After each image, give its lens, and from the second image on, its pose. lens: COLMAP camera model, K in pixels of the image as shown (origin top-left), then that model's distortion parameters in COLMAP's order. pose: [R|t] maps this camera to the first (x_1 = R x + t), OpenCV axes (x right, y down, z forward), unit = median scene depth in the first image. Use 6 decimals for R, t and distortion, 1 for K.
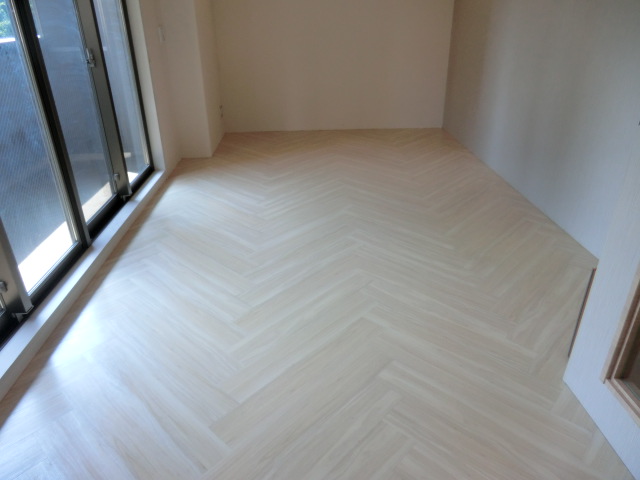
lens RADIAL K [[464.1, 0, 320.0], [0, 464.1, 240.0], [0, 0, 1]] dist [-0.208341, 0.185798]
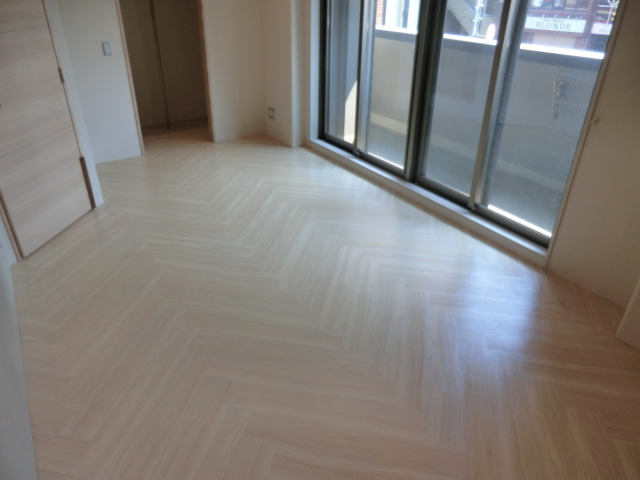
lens RADIAL K [[464.1, 0, 320.0], [0, 464.1, 240.0], [0, 0, 1]] dist [-0.208341, 0.185798]
pose [[-0.860895, 0.245683, -0.445533, 0.445399], [-0.233928, 0.586500, 0.775432, -0.980103], [0.451816, 0.771788, -0.447443, 1.718190]]
